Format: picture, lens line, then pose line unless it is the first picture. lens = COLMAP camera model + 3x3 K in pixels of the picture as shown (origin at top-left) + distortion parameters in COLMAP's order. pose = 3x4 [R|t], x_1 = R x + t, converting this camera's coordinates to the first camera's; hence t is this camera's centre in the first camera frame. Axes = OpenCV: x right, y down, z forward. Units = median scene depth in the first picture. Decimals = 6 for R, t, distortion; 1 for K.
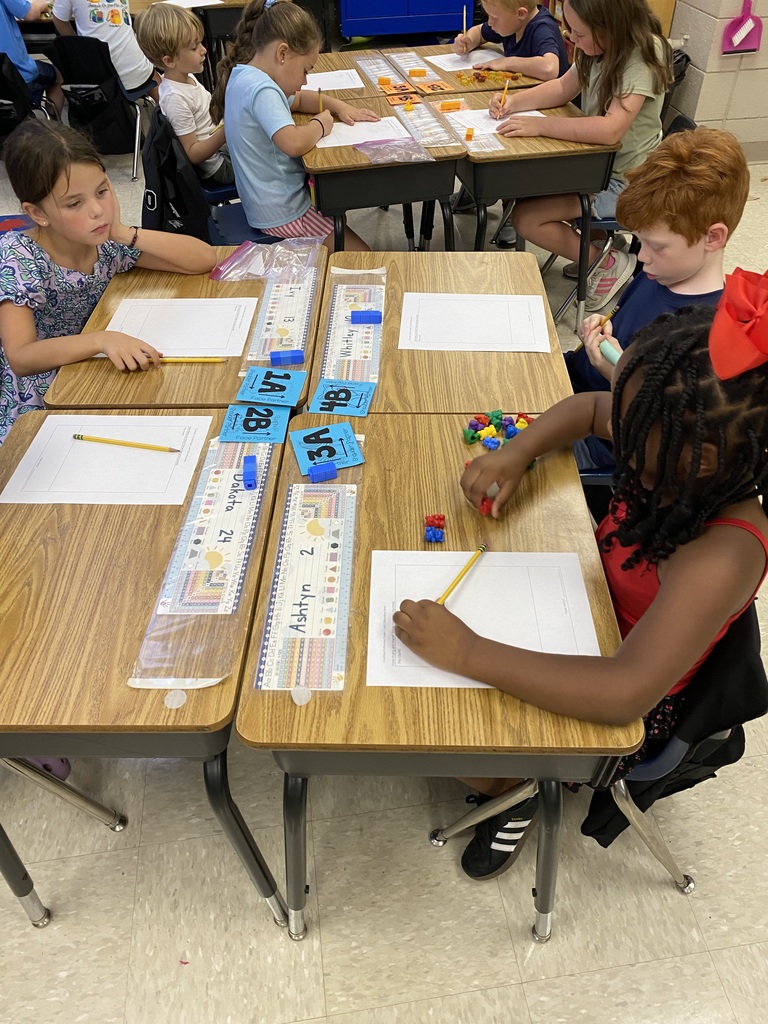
lens RADIAL K [[777.3, 0, 384.0], [0, 777.3, 512.0], [0, 0, 1]] dist [-0.002151, -0.001556]
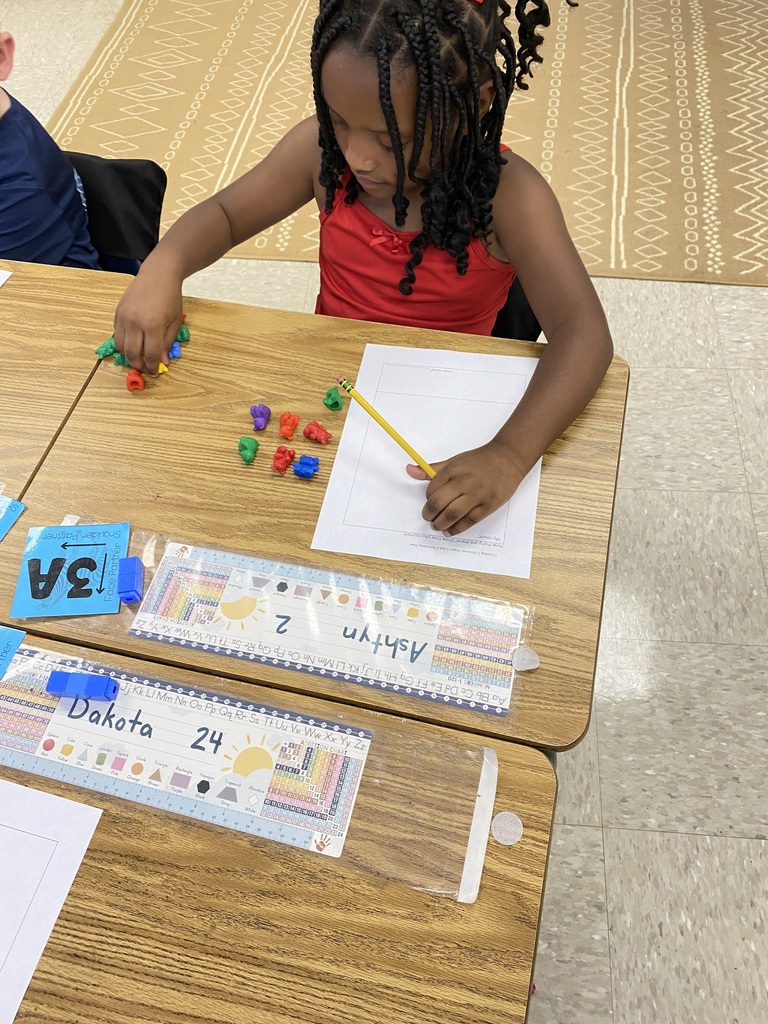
lens RADIAL K [[777.3, 0, 384.0], [0, 777.3, 512.0], [0, 0, 1]] dist [-0.002151, -0.001556]
pose [[0.215259, -0.827405, 0.518714, -0.346288], [0.709881, 0.497340, 0.498720, -0.270685], [-0.670621, 0.260871, 0.694416, 0.425958]]
